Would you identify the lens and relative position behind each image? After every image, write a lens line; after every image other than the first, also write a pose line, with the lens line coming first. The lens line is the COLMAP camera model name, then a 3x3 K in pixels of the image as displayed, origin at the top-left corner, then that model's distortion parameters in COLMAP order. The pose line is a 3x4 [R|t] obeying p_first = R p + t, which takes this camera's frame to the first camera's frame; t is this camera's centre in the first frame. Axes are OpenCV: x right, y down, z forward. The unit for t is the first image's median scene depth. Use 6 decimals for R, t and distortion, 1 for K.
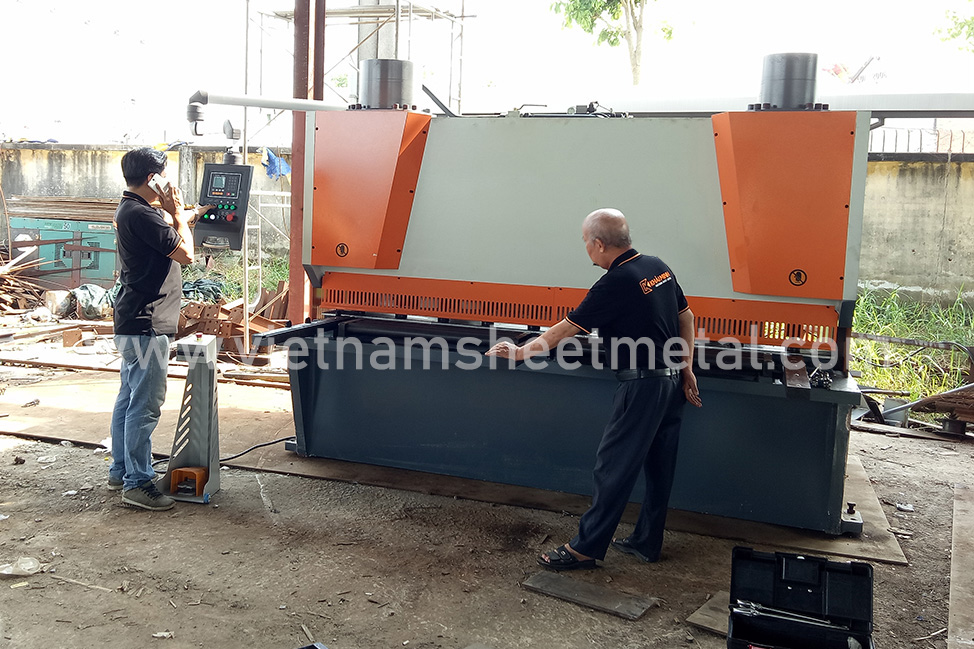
lens RADIAL K [[800.6, 0, 487.0], [0, 800.6, 324.5], [0, 0, 1]] dist [0.020565, -0.002845]
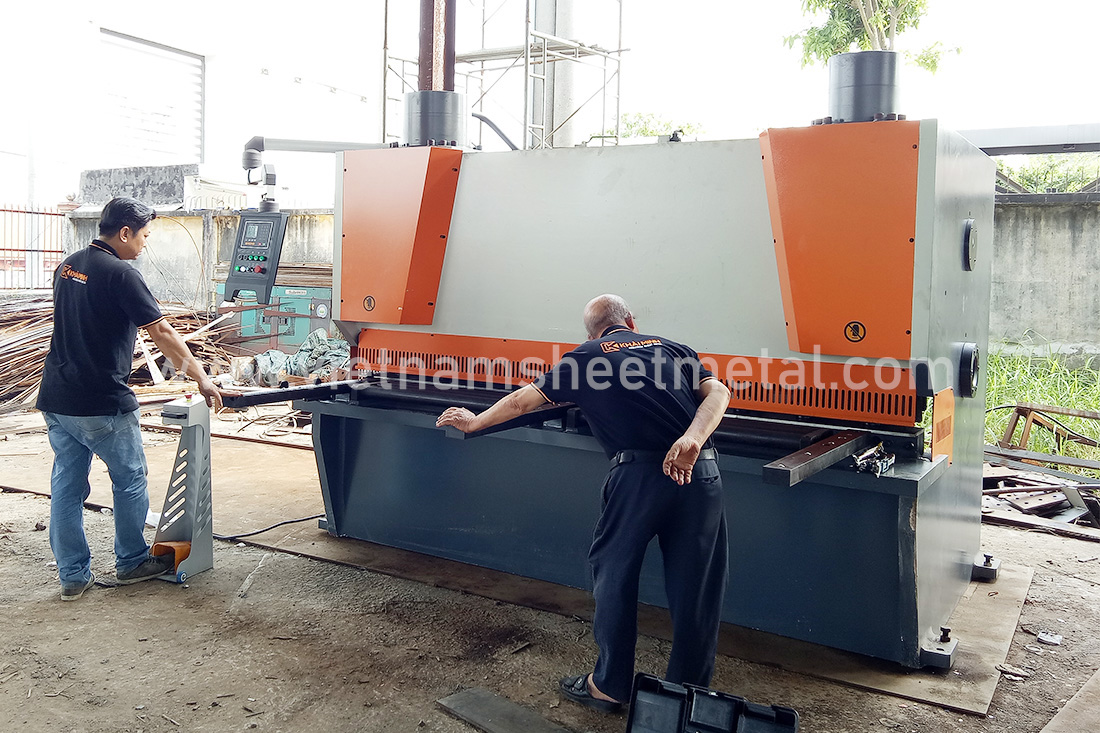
lens RADIAL K [[888.8, 0, 557.2], [0, 888.8, 349.5], [0, 0, 1]] dist [0.015440, -0.001585]
pose [[0.981820, 0.004424, -0.189763, 0.243761], [-0.014964, 0.998421, -0.054147, 0.009625], [0.189224, 0.056003, 0.980336, 0.083811]]
